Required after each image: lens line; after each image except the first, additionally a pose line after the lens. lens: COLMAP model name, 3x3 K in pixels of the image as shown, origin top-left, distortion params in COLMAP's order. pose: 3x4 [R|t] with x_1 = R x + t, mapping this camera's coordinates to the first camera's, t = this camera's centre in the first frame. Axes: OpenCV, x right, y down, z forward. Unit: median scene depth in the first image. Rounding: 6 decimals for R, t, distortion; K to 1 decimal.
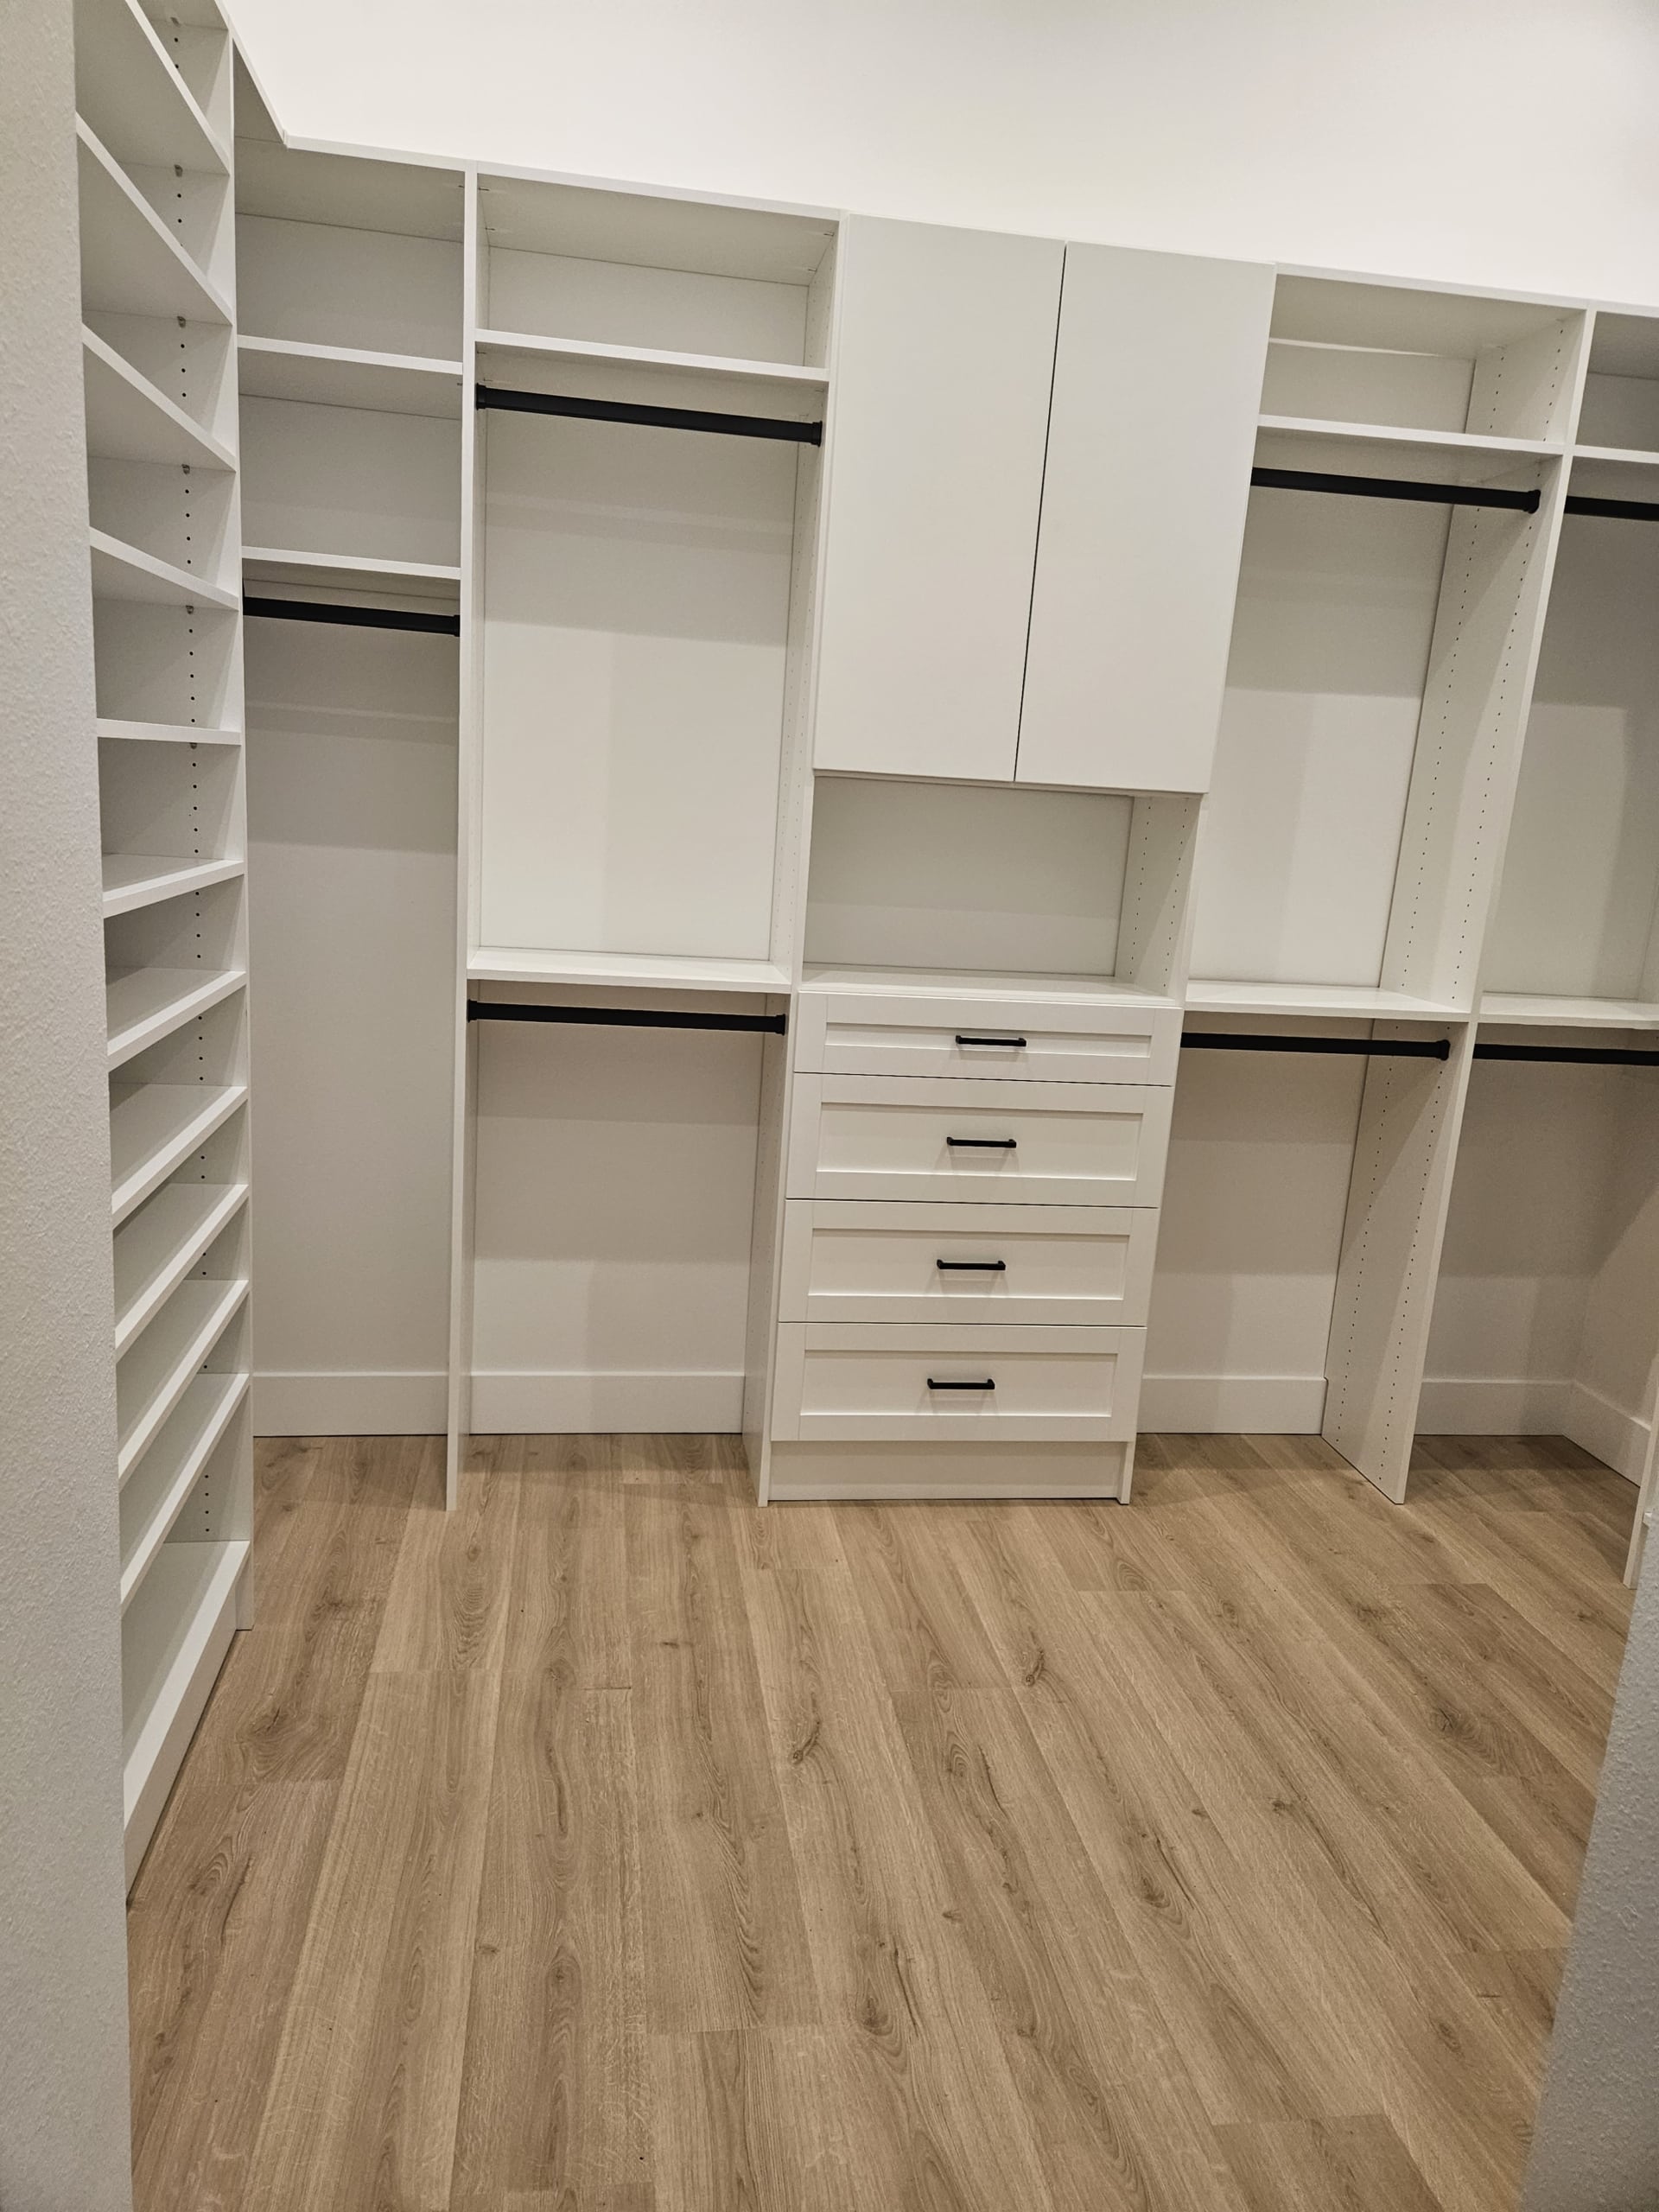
lens RADIAL K [[1455.6, 0, 813.9], [0, 1455.6, 1093.5], [0, 0, 1]] dist [0.095804, -0.075267]
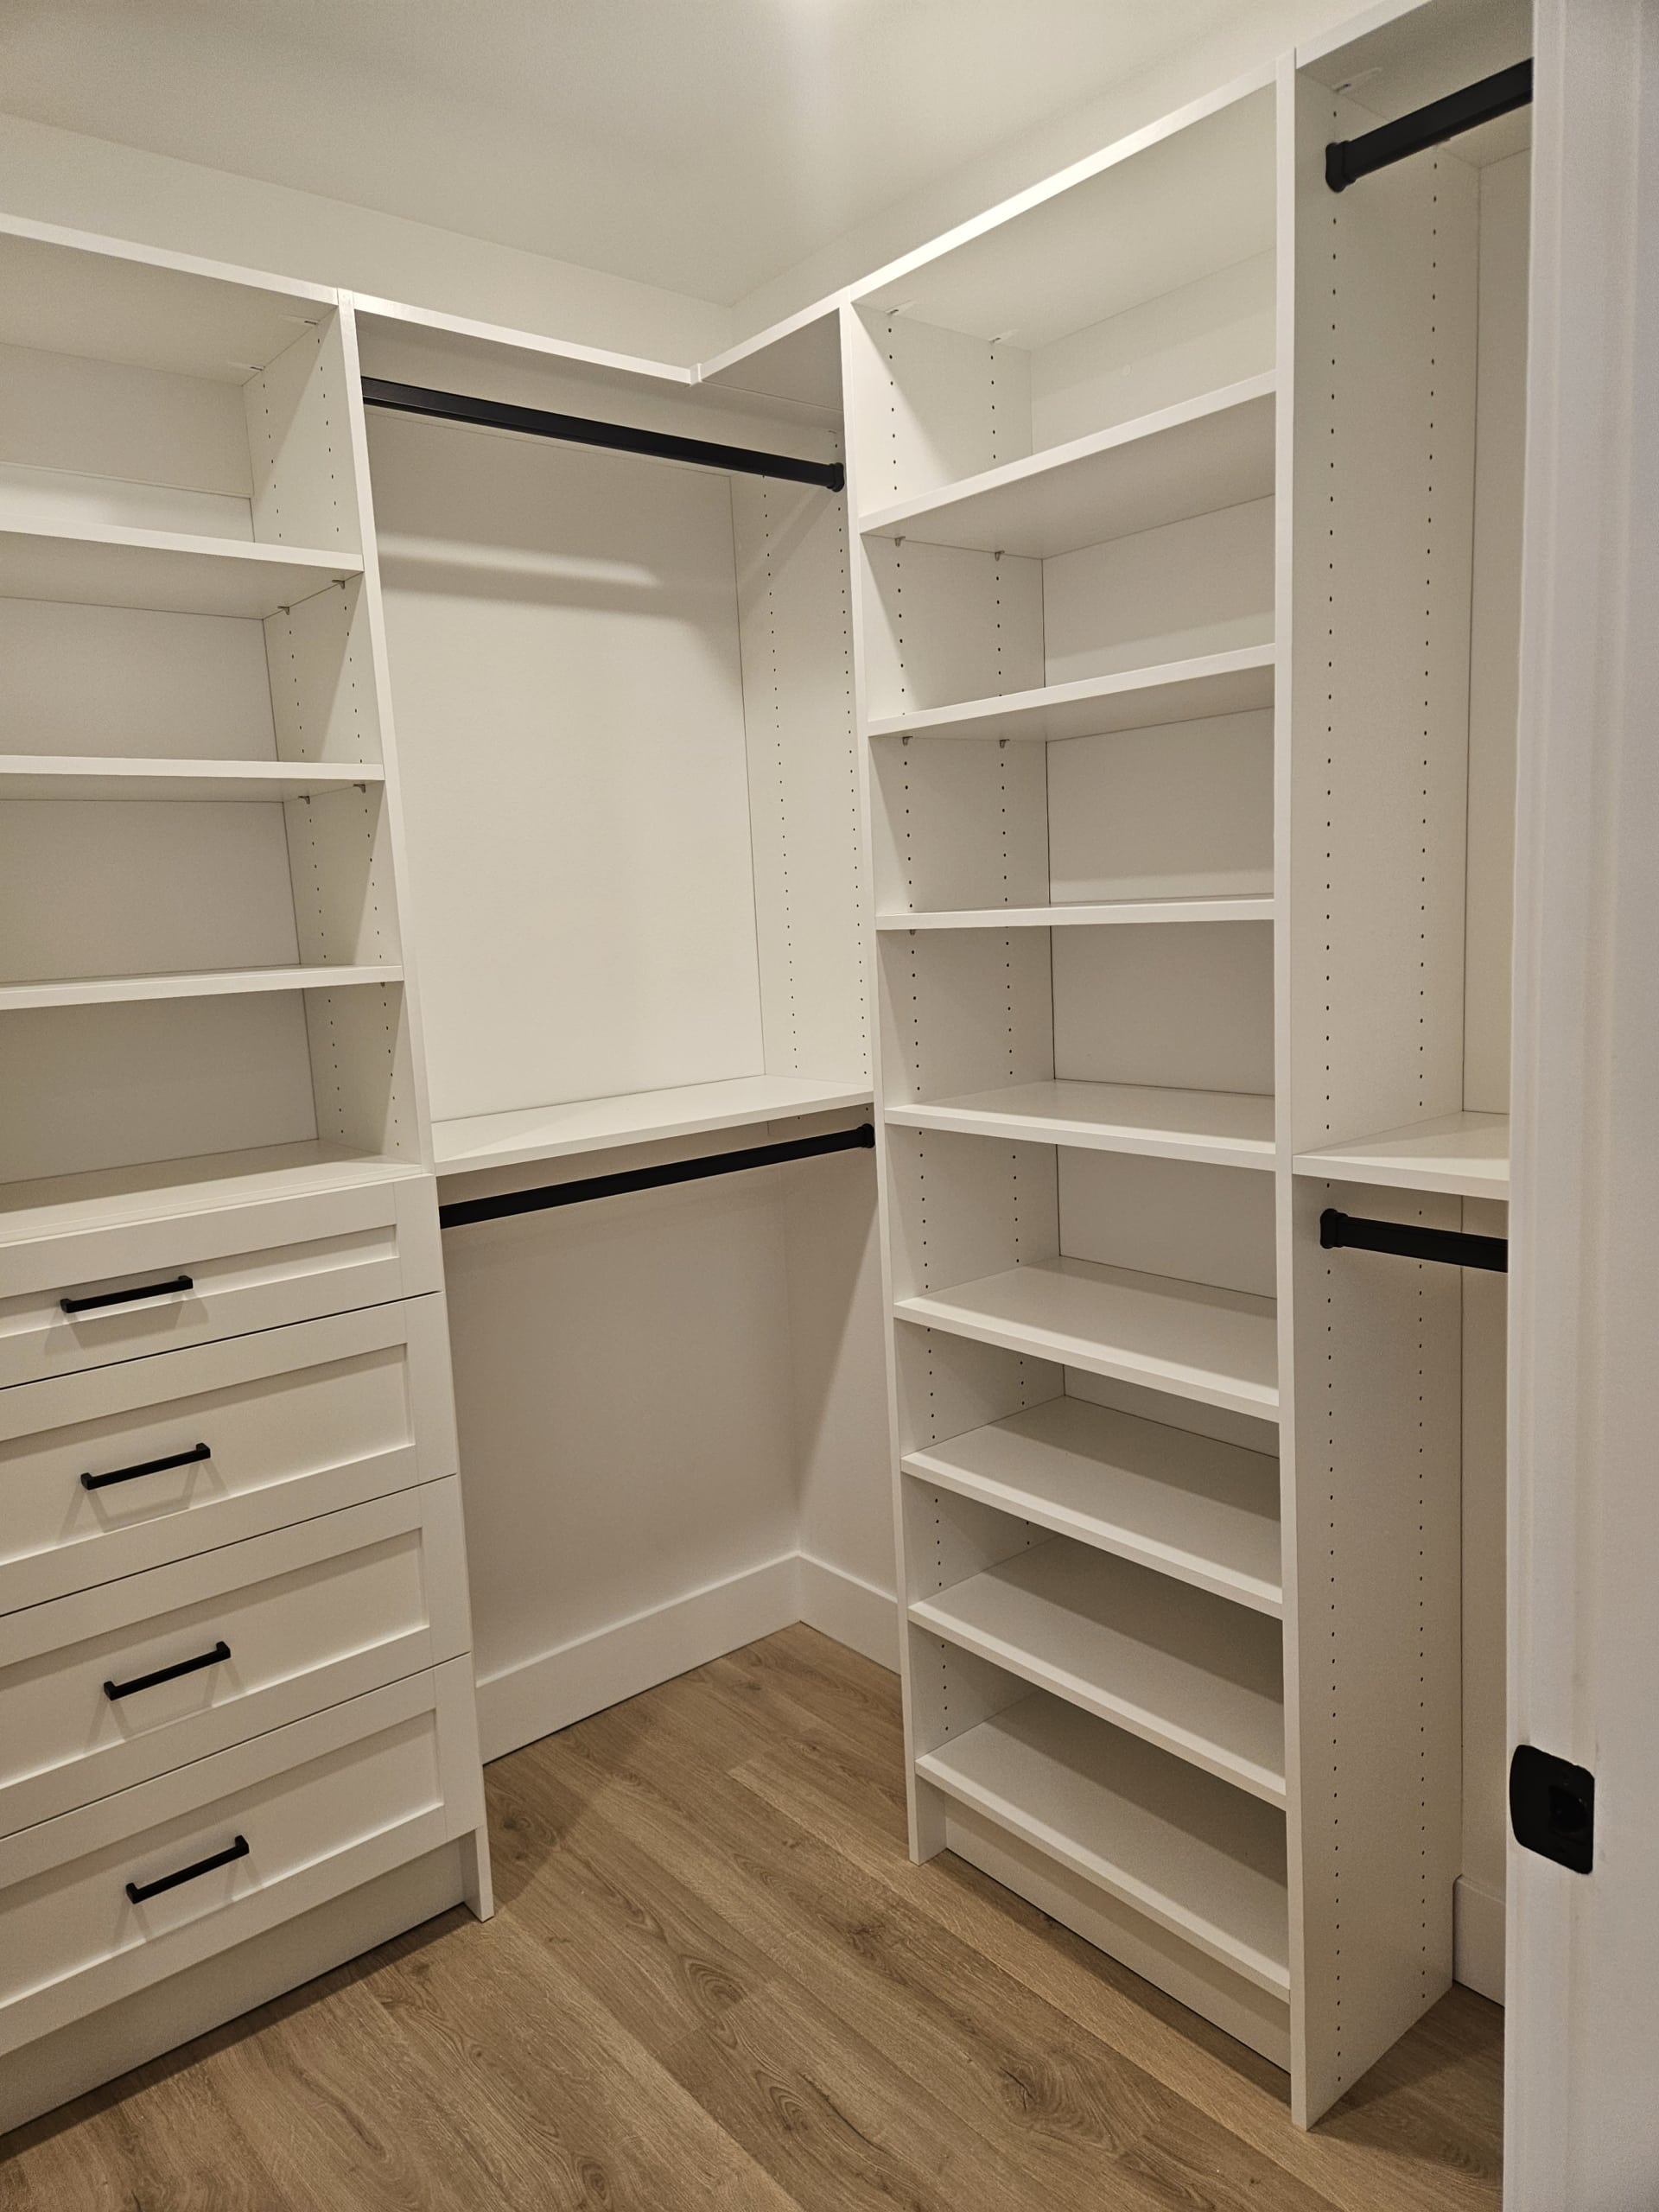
lens RADIAL K [[1482.9, 0, 802.7], [0, 1482.9, 1112.4], [0, 0, 1]] dist [0.090149, -0.064040]
pose [[0.855979, -0.178655, 0.485163, 0.073922], [0.203867, 0.978998, 0.000819, -0.054006], [-0.475120, 0.098208, 0.874424, 0.334798]]
